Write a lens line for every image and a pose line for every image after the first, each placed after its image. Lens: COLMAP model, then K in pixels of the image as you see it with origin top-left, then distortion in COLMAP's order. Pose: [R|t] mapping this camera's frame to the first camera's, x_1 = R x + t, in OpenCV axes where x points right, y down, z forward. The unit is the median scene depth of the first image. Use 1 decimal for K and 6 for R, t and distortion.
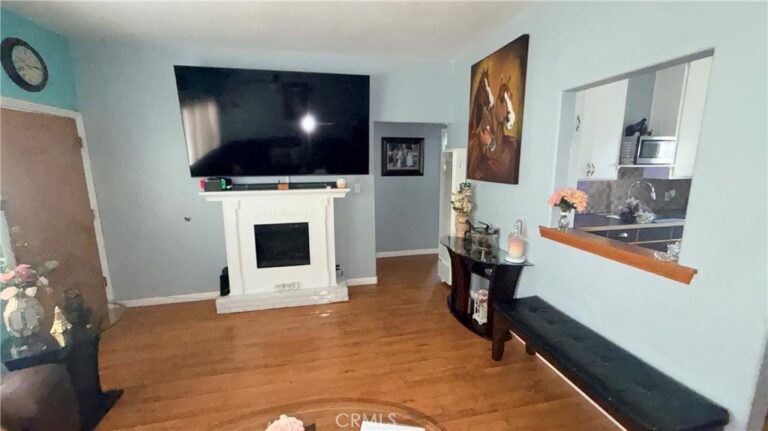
lens RADIAL K [[309.2, 0, 383.4], [0, 309.2, 215.4], [0, 0, 1]] dist [0.002675, -0.001084]
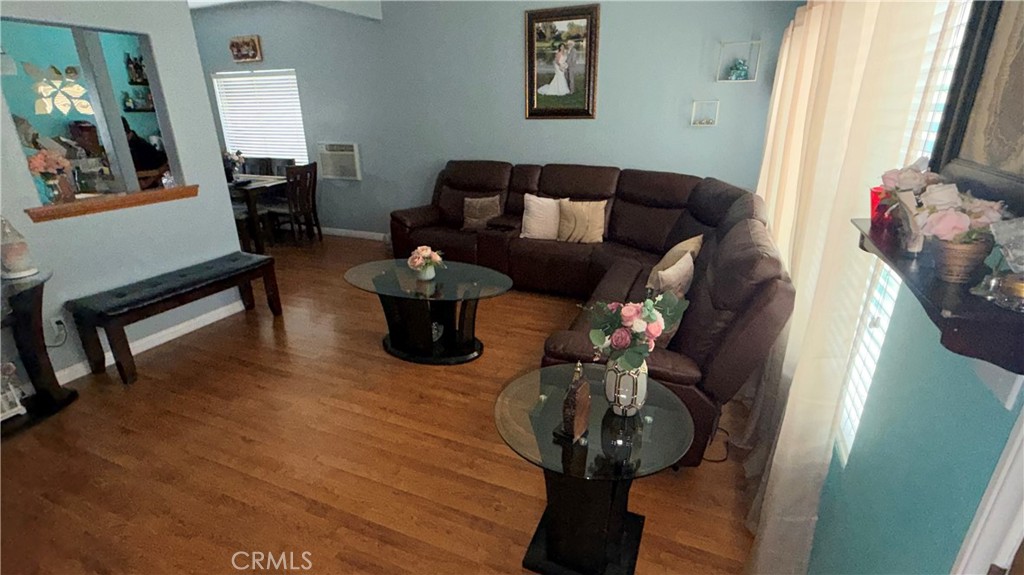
lens RADIAL K [[480.3, 0, 511.2], [0, 480.3, 285.6], [0, 0, 1]] dist [-0.001044, -0.000148]
pose [[-0.811783, -0.188322, 0.552760, -1.070863], [0.116533, 0.875291, 0.469347, -0.205969], [-0.572214, 0.445422, -0.688600, 1.231256]]
